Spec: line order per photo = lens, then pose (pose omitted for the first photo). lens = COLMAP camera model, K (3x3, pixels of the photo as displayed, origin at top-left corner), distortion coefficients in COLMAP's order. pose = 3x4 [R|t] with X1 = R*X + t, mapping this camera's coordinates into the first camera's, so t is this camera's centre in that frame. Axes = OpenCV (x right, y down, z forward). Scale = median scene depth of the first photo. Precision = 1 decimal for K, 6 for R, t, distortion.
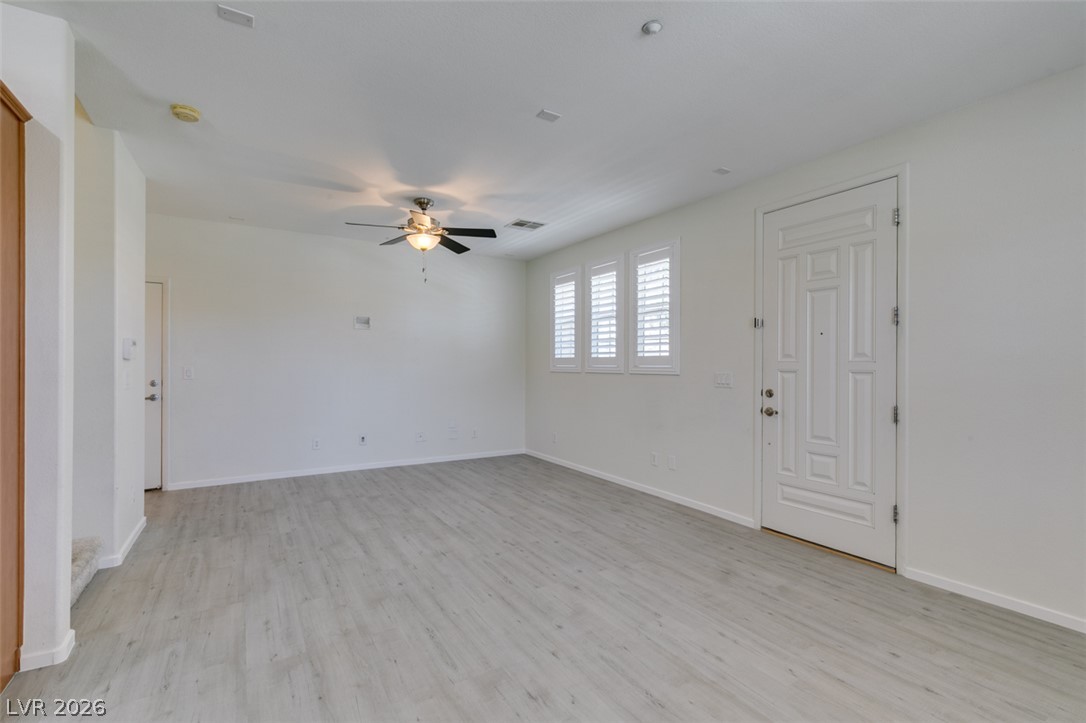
lens RADIAL K [[486.9, 0, 543.0], [0, 486.9, 362.6], [0, 0, 1]] dist [0.002629, -0.001171]
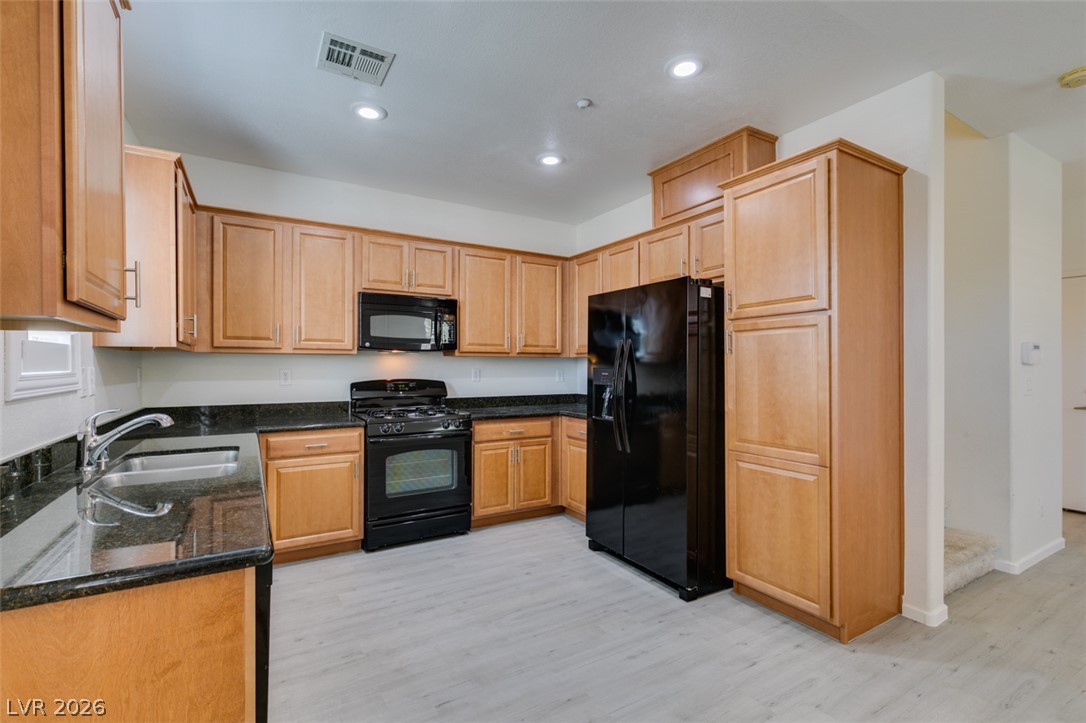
lens RADIAL K [[486.9, 0, 541.2], [0, 486.9, 366.5], [0, 0, 1]] dist [0.002629, -0.001171]
pose [[-0.015426, -0.003998, -0.999873, 0.105282], [0.001193, 0.999991, -0.004017, 0.000581], [0.999880, -0.001255, -0.015421, 0.051893]]
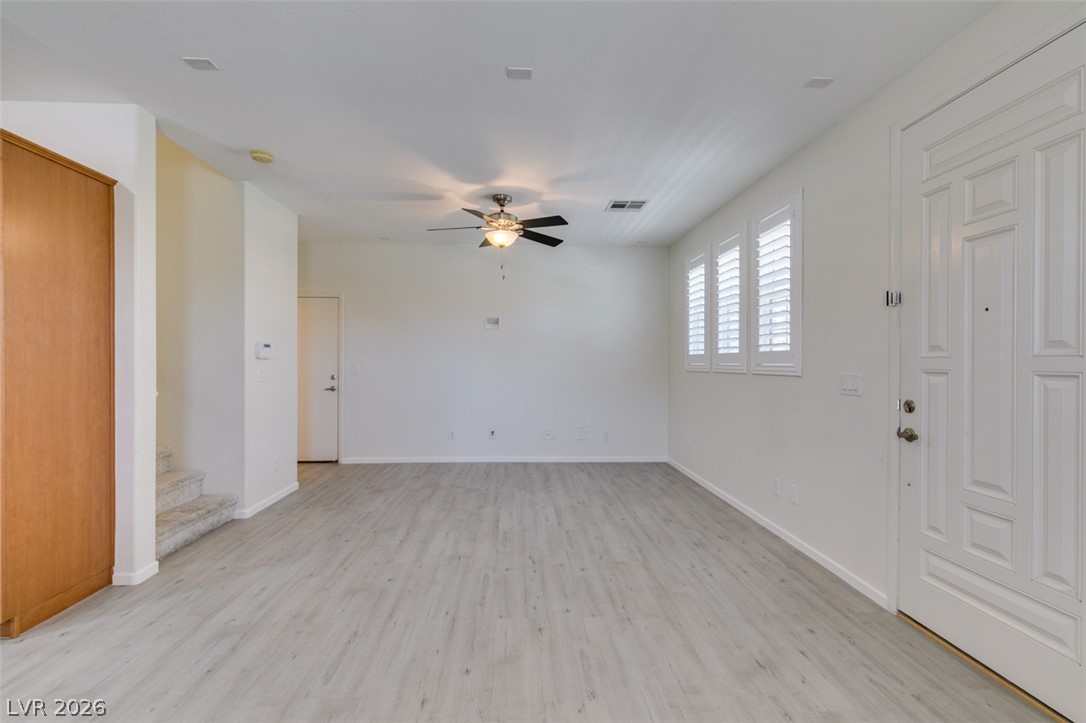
lens RADIAL K [[486.9, 0, 539.0], [0, 486.9, 359.3], [0, 0, 1]] dist [0.002629, -0.001171]
pose [[0.876017, -0.003587, -0.482266, 0.355807], [0.002232, 0.999992, -0.003383, 0.001824], [0.482274, 0.001887, 0.876018, 0.203399]]
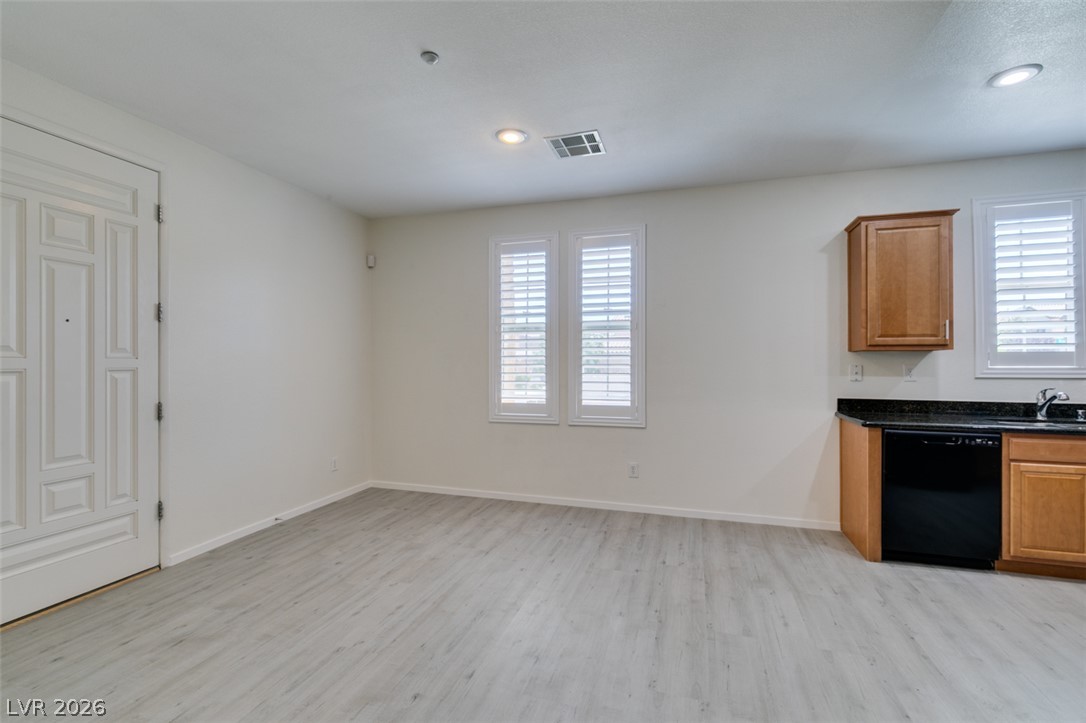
lens RADIAL K [[486.9, 0, 539.6], [0, 486.9, 360.8], [0, 0, 1]] dist [0.002629, -0.001171]
pose [[-0.651869, -0.003403, 0.758324, -0.443660], [-0.006397, 0.999979, -0.001012, 0.000209], [-0.758305, -0.005511, -0.651877, 0.876177]]
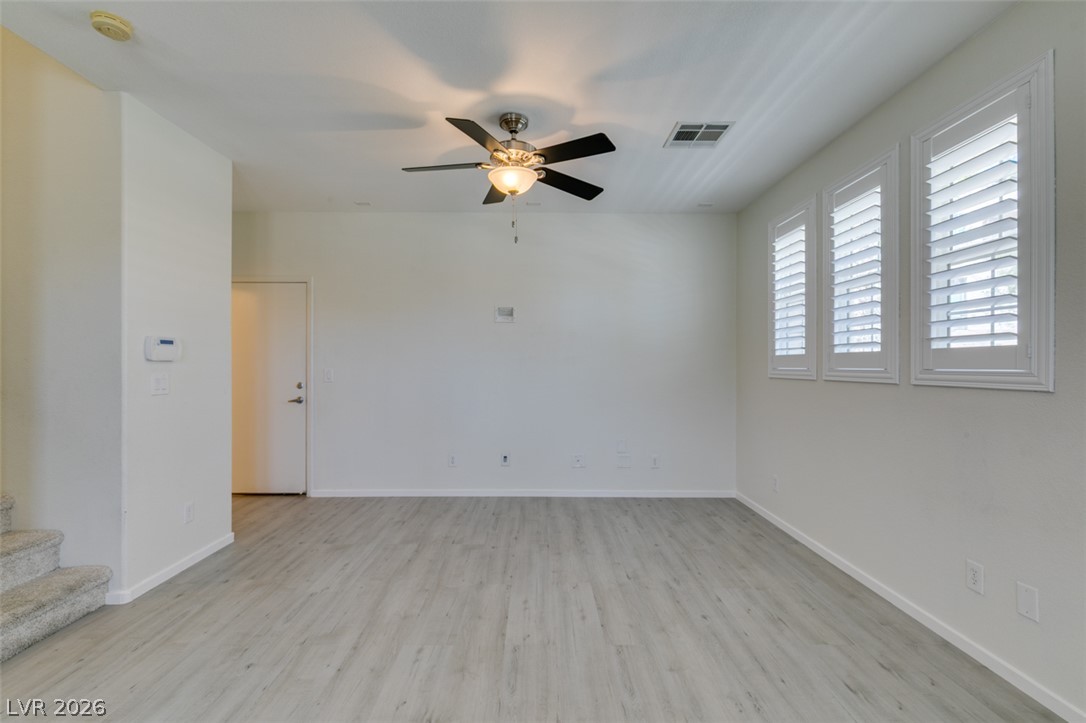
lens RADIAL K [[486.9, 0, 541.9], [0, 486.9, 362.8], [0, 0, 1]] dist [0.002629, -0.001171]
pose [[0.856371, -0.003703, -0.516348, 0.155995], [0.002577, 0.999992, -0.002898, 0.001583], [0.516355, 0.001151, 0.856374, 0.540269]]
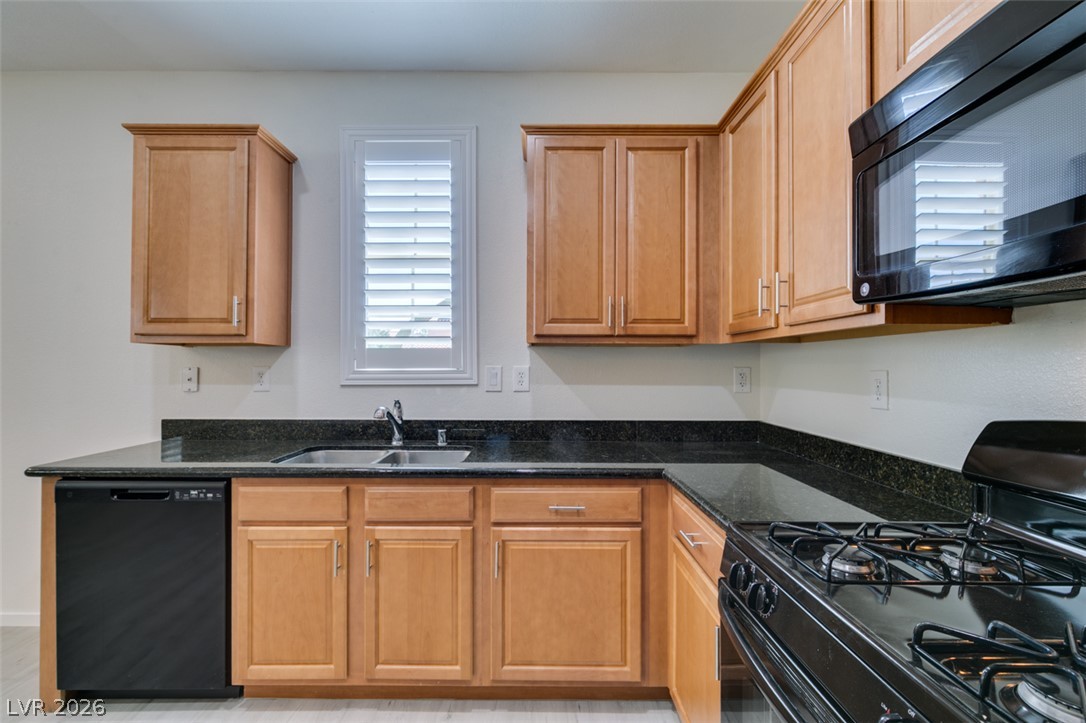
lens RADIAL K [[486.9, 0, 540.0], [0, 486.9, 363.6], [0, 0, 1]] dist [0.002629, -0.001171]
pose [[-0.851913, -0.003668, 0.523671, -0.848563], [-0.006437, 0.999973, -0.003467, -0.002074], [-0.523644, -0.006324, -0.851914, 0.036592]]
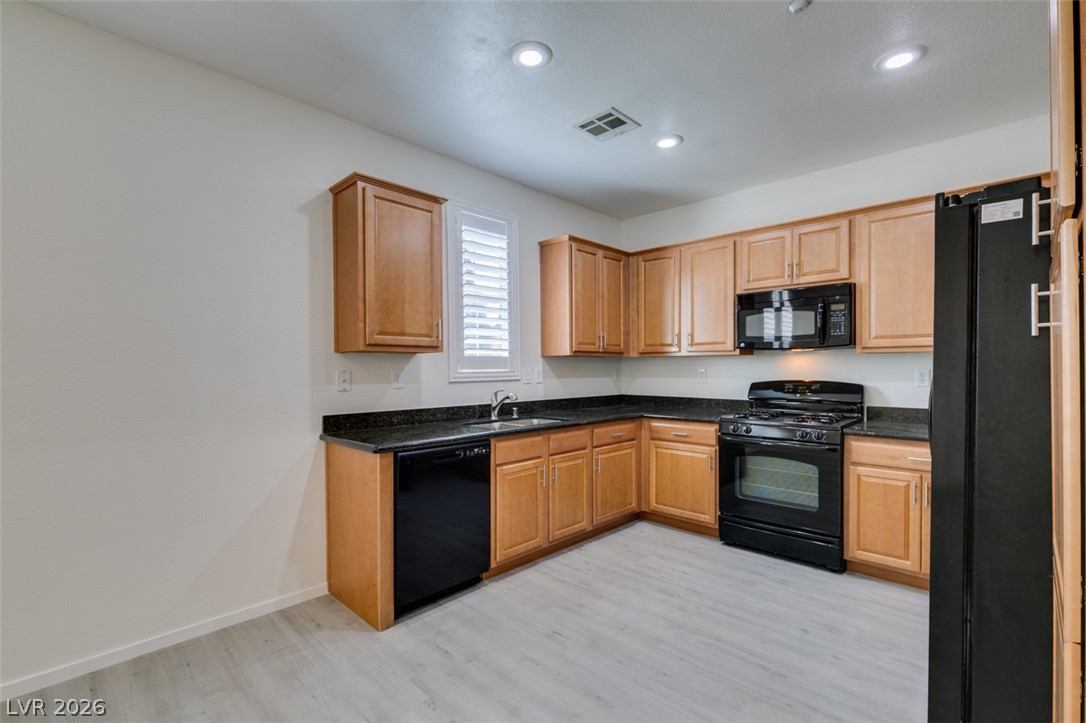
lens RADIAL K [[486.9, 0, 538.5], [0, 486.9, 371.6], [0, 0, 1]] dist [0.002629, -0.001171]
pose [[-0.970502, 0.000507, -0.241093, -0.219743], [-0.000866, 0.999984, 0.005591, 0.001435], [0.241092, 0.005635, -0.970486, 0.550772]]
